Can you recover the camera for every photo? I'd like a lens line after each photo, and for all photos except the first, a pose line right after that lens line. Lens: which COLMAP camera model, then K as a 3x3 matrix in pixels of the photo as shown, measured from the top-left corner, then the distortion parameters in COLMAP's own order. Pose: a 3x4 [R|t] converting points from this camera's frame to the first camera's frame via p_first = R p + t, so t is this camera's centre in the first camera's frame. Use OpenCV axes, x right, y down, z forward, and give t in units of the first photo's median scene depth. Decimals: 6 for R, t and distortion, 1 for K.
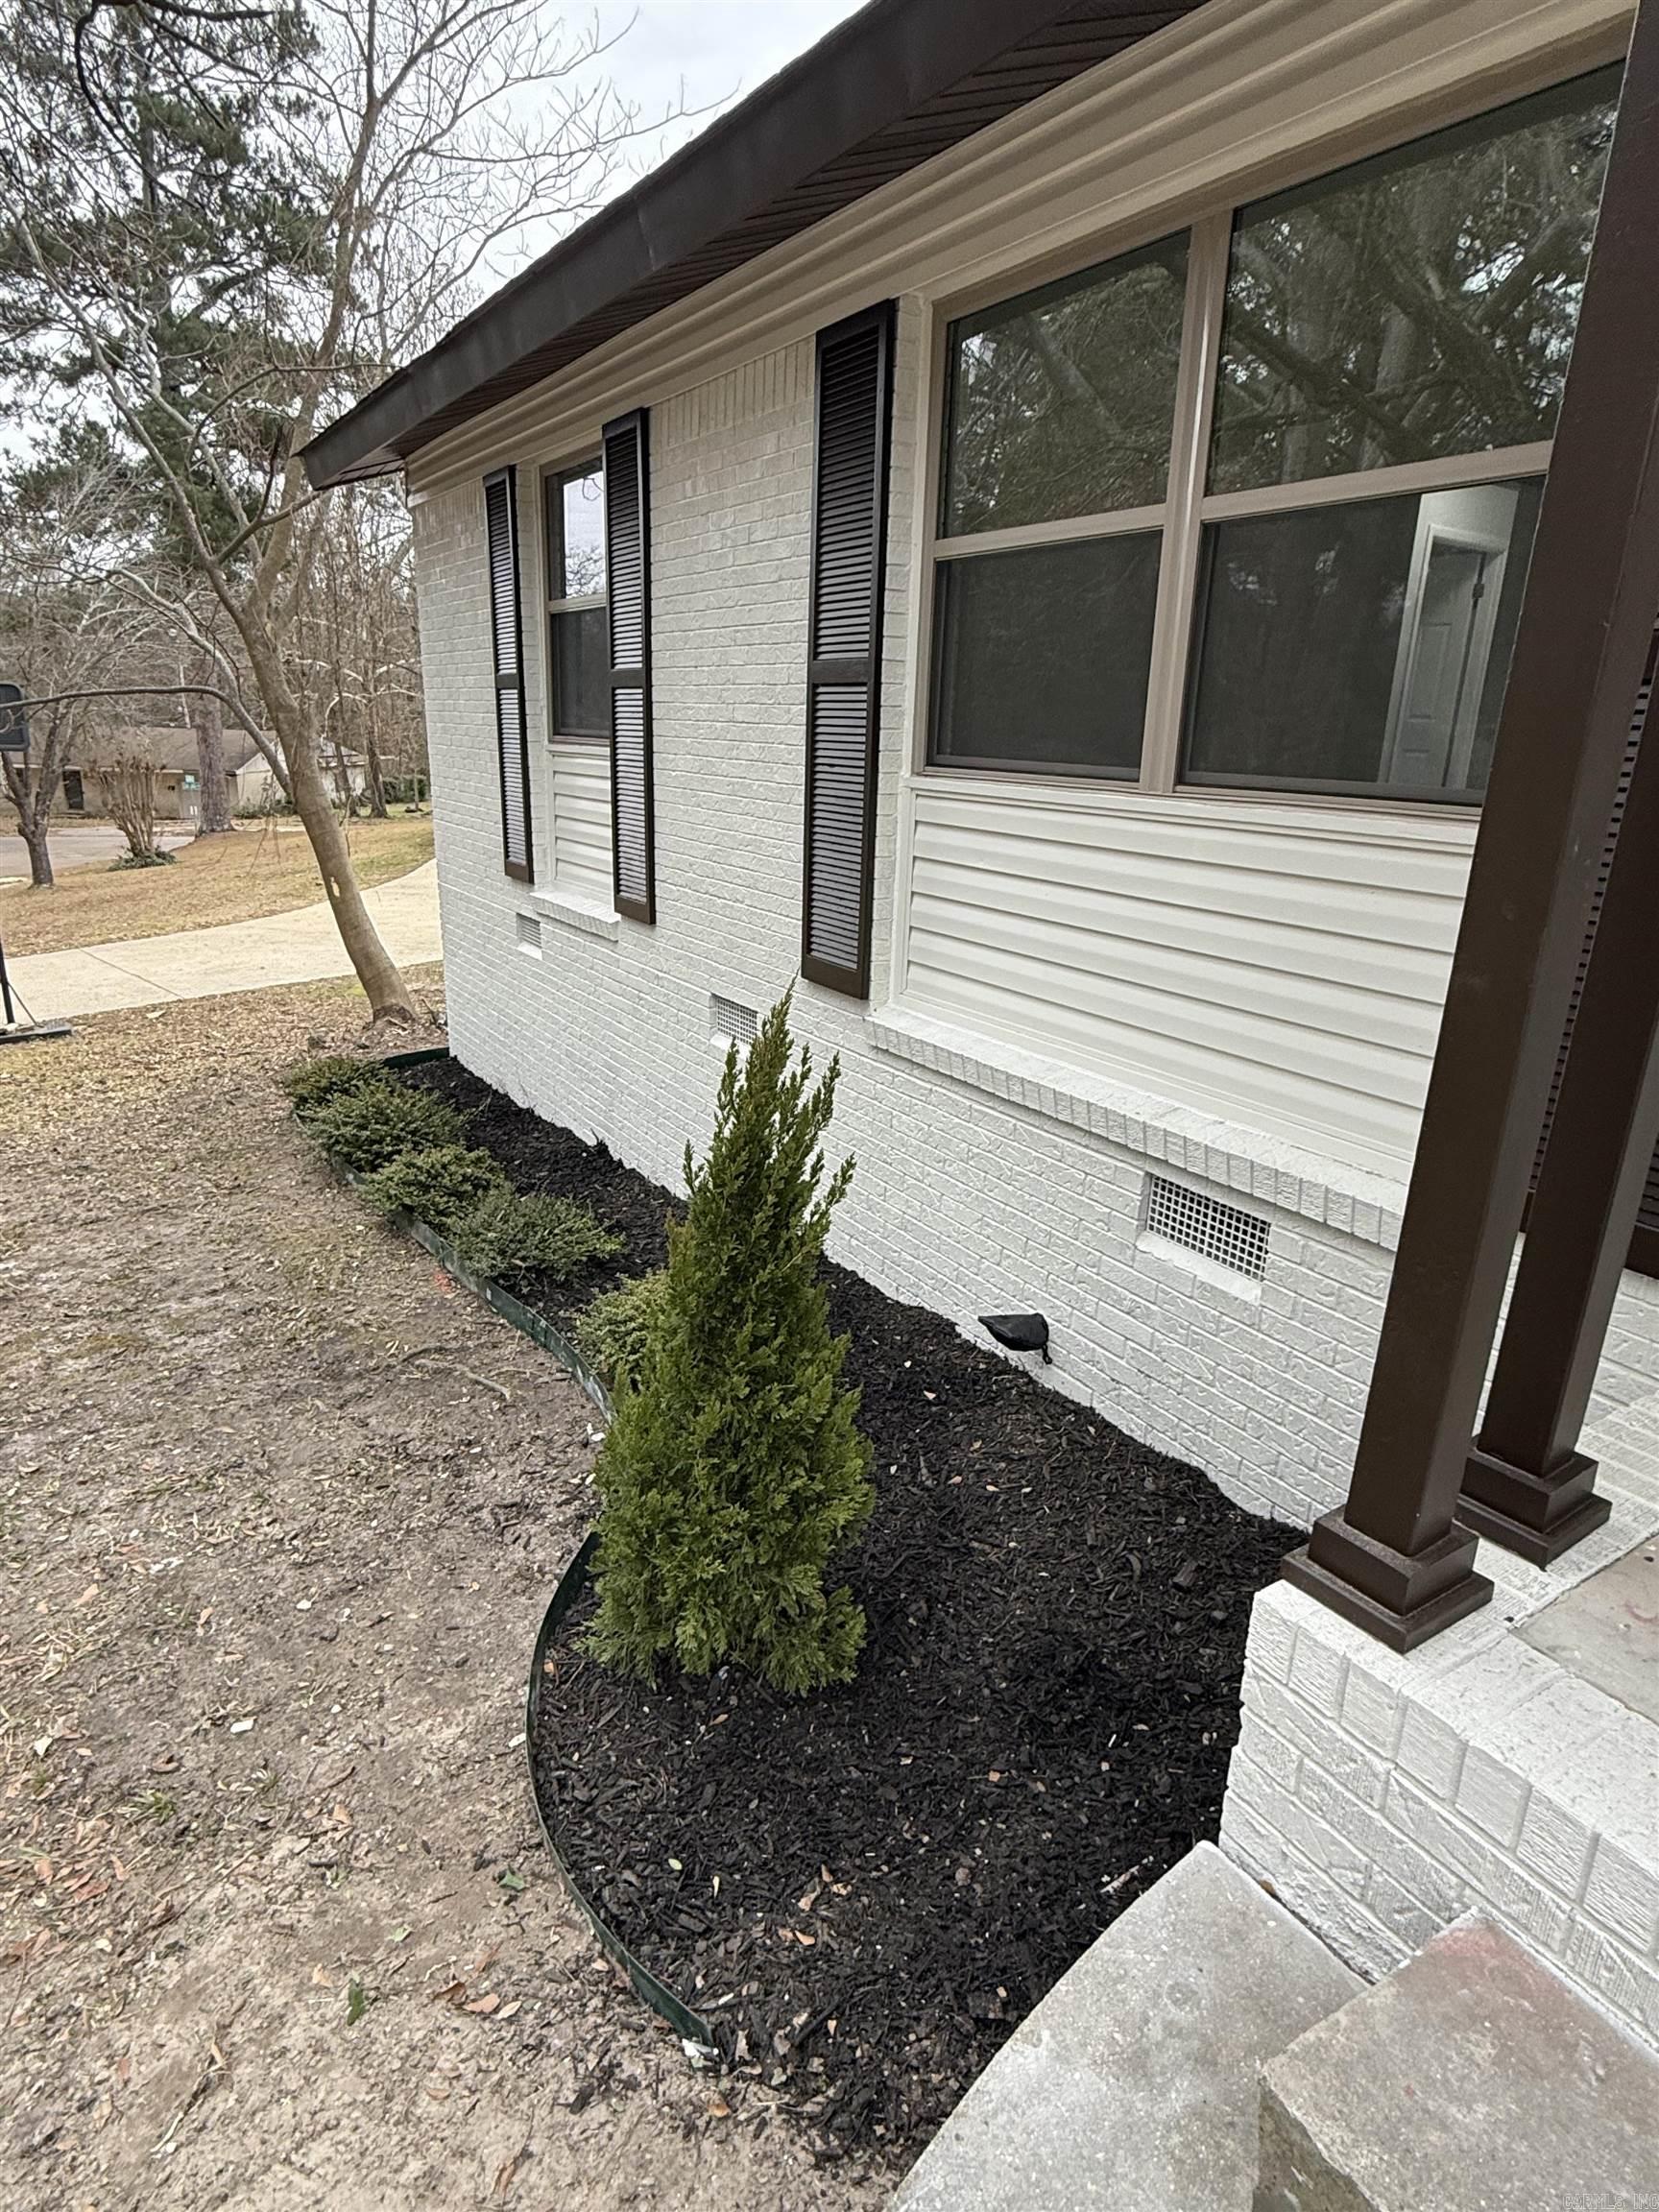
lens RADIAL K [[1238.0, 0, 814.9], [0, 1238.0, 1105.6], [0, 0, 1]] dist [0.025758, 0.000265]
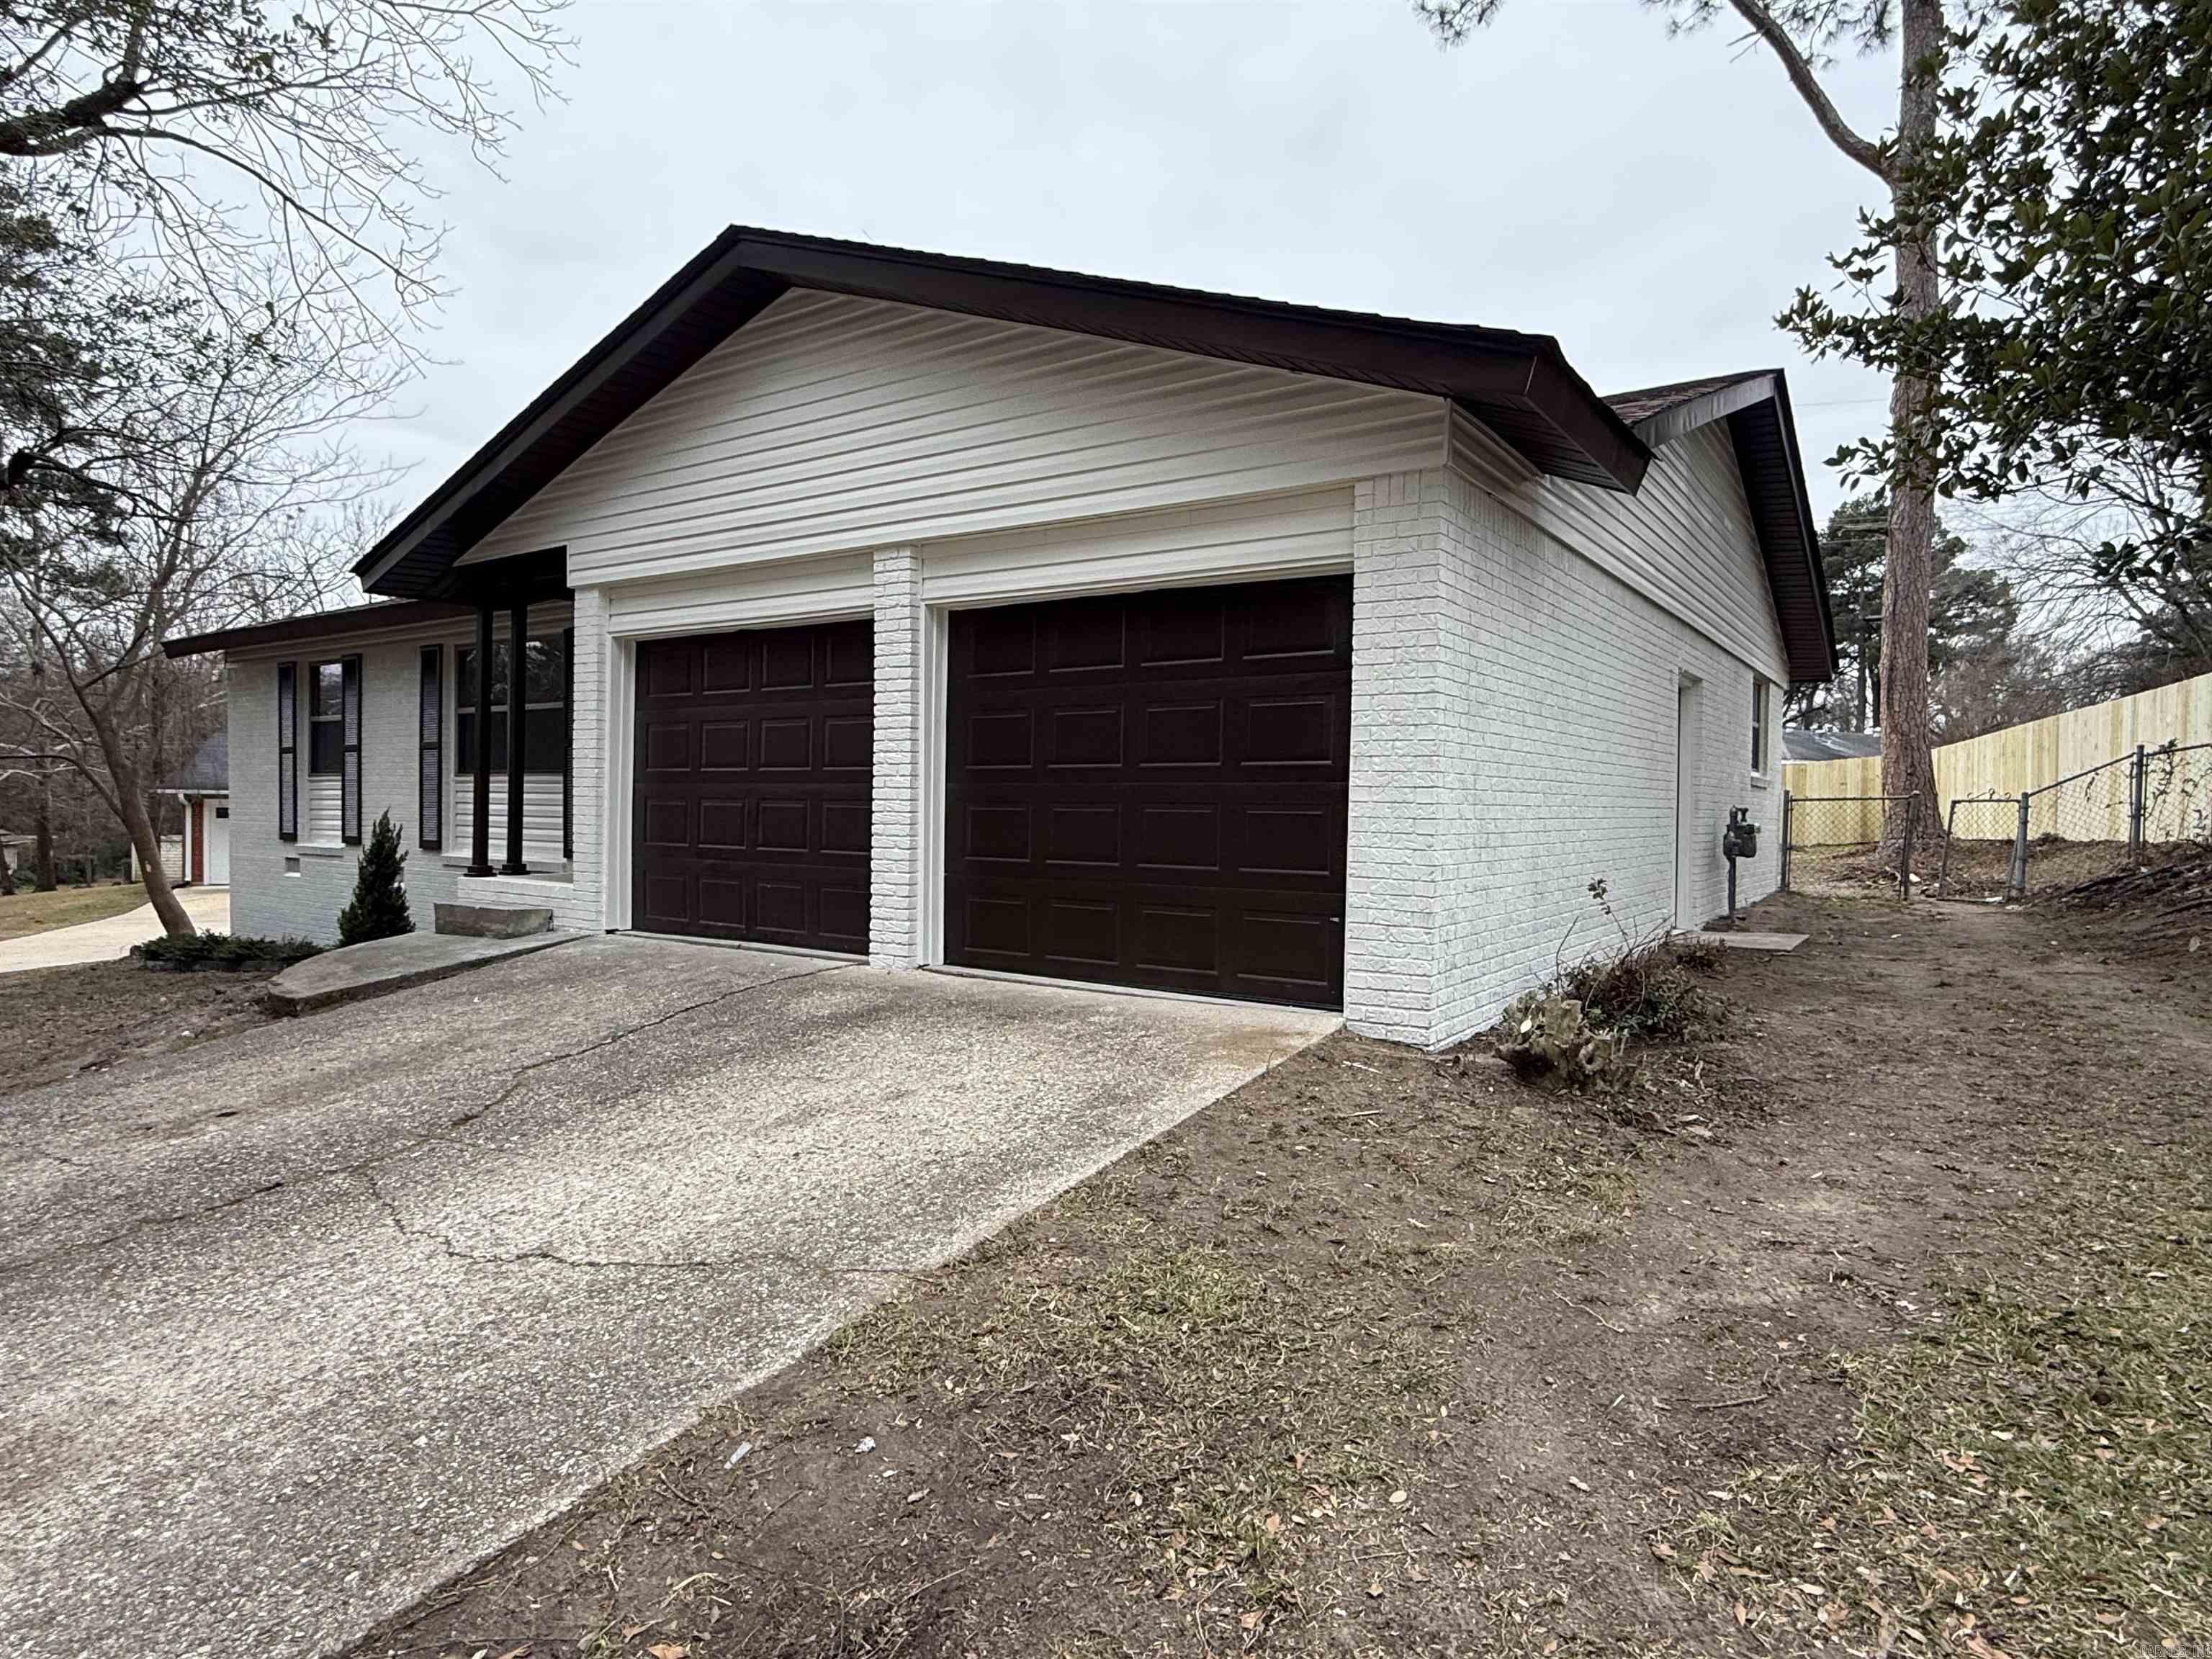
lens RADIAL K [[1238.0, 0, 1109.4], [0, 1238.0, 833.9], [0, 0, 1]] dist [0.025758, 0.000265]
pose [[0.923993, -0.019887, 0.381893, 0.294101], [0.121365, 0.962270, -0.243532, 0.615280], [-0.362641, 0.271370, 0.891544, -1.737445]]
